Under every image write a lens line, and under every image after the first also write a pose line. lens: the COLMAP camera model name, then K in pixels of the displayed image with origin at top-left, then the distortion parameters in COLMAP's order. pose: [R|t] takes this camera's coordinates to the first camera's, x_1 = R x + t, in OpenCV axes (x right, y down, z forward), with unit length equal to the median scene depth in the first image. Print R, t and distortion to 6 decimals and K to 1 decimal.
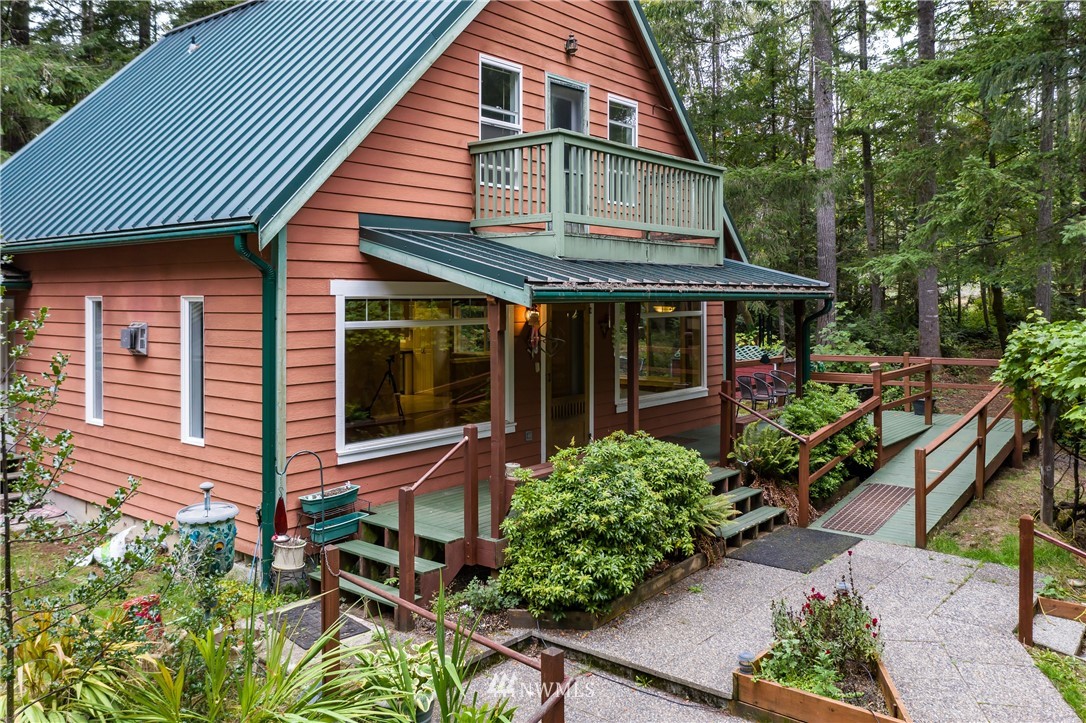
lens RADIAL K [[867.3, 0, 544.7], [0, 867.3, 352.9], [0, 0, 1]] dist [-0.002641, -0.001372]
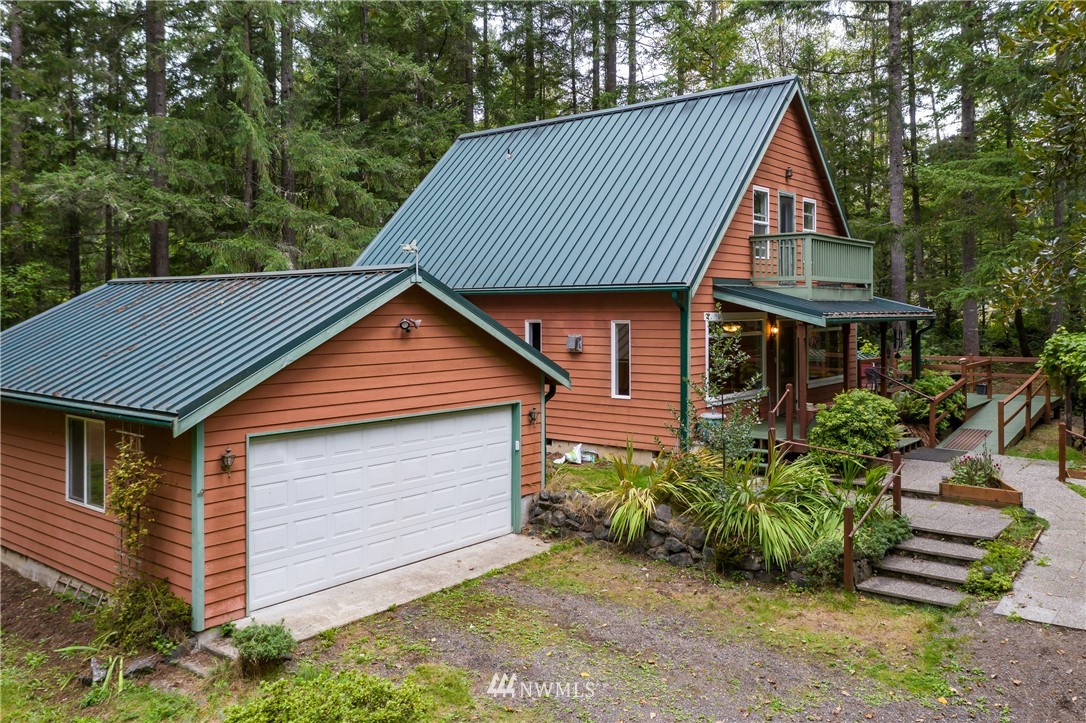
lens RADIAL K [[877.7, 0, 543.0], [0, 877.7, 361.5], [0, 0, 1]] dist [-0.002688, -0.000607]
pose [[0.999997, -0.002225, -0.000747, -0.513655], [0.002221, 0.999981, -0.005695, 0.031152], [0.000760, 0.005693, 0.999984, -0.828837]]
